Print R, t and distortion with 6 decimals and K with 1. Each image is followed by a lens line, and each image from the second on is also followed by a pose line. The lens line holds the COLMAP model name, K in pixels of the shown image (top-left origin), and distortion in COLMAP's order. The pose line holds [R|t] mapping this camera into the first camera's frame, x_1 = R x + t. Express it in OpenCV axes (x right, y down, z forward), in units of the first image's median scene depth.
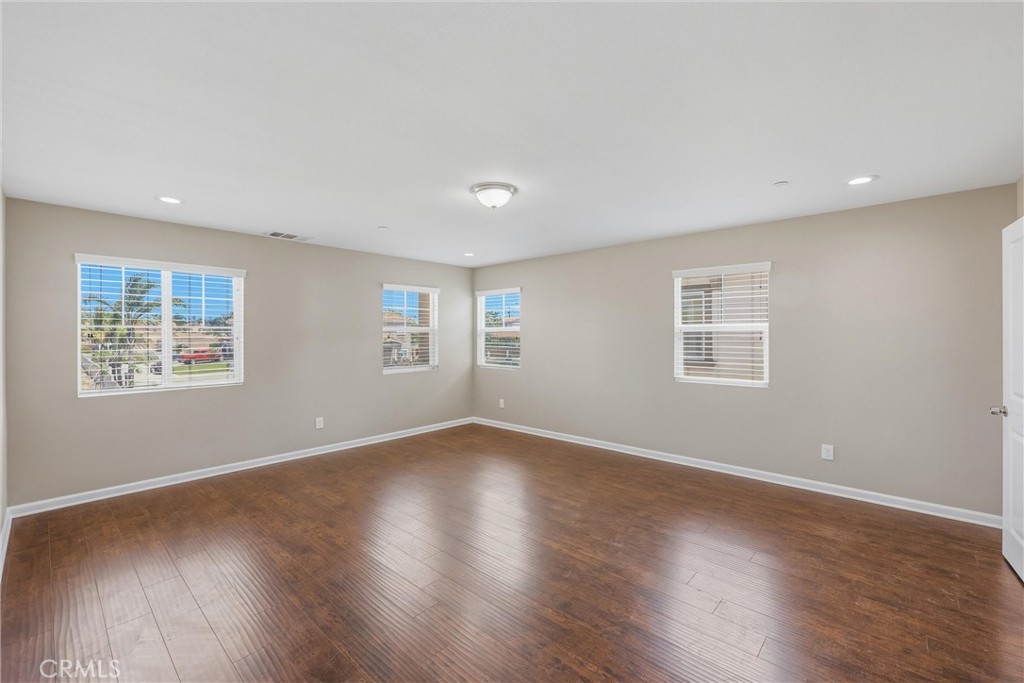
lens RADIAL K [[423.1, 0, 524.8], [0, 423.1, 336.3], [0, 0, 1]] dist [-0.027884, -0.000101]
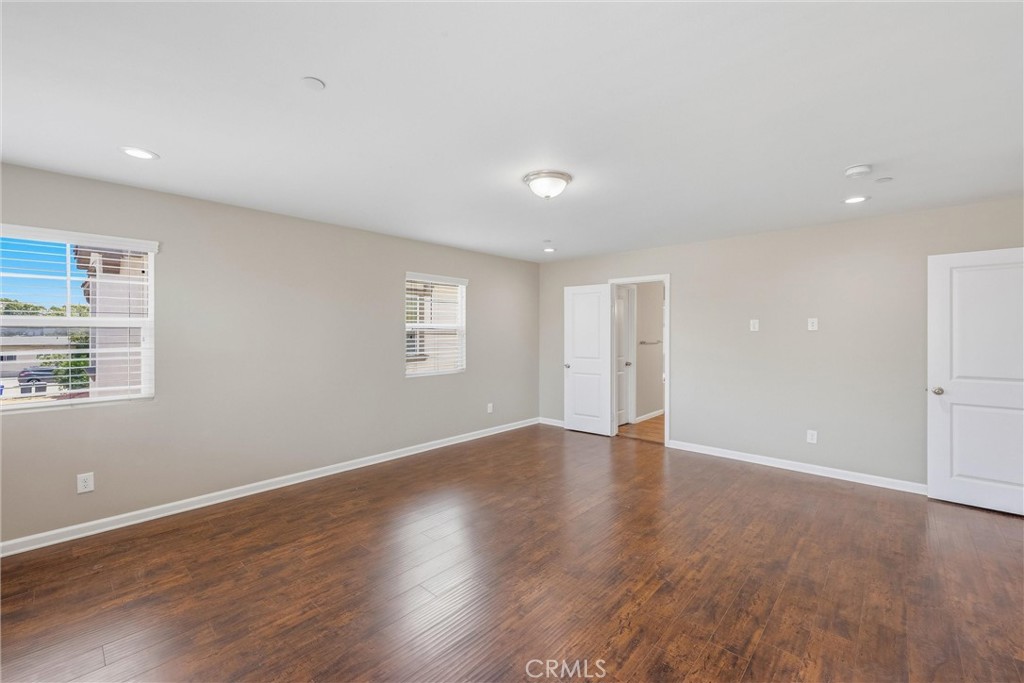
lens RADIAL K [[424.3, 0, 514.9], [0, 424.3, 331.0], [0, 0, 1]] dist [-0.001466, -0.000161]
pose [[0.021023, 0.000278, 0.999779, -0.836617], [0.001199, 0.999999, -0.000304, -0.010321], [-0.999778, 0.001205, 0.021023, 0.851291]]
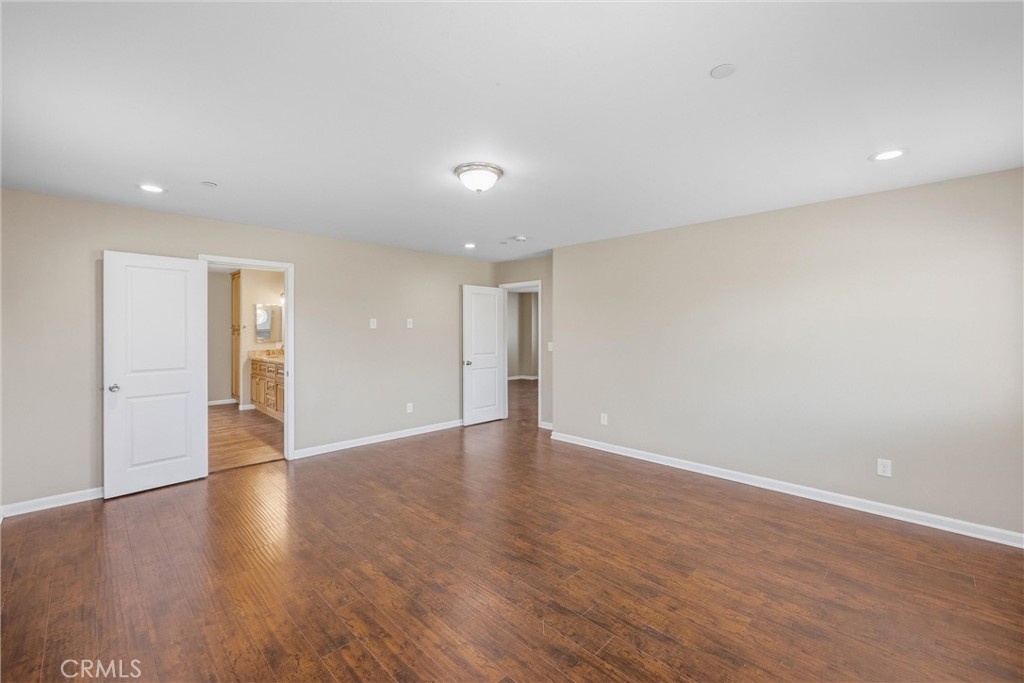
lens RADIAL K [[424.3, 0, 514.9], [0, 424.3, 331.0], [0, 0, 1]] dist [-0.001466, -0.000161]
pose [[-0.997728, -0.001810, 0.067347, -0.171272], [-0.001303, 0.999970, 0.007577, -0.012938], [-0.067359, 0.007472, -0.997701, 1.555714]]
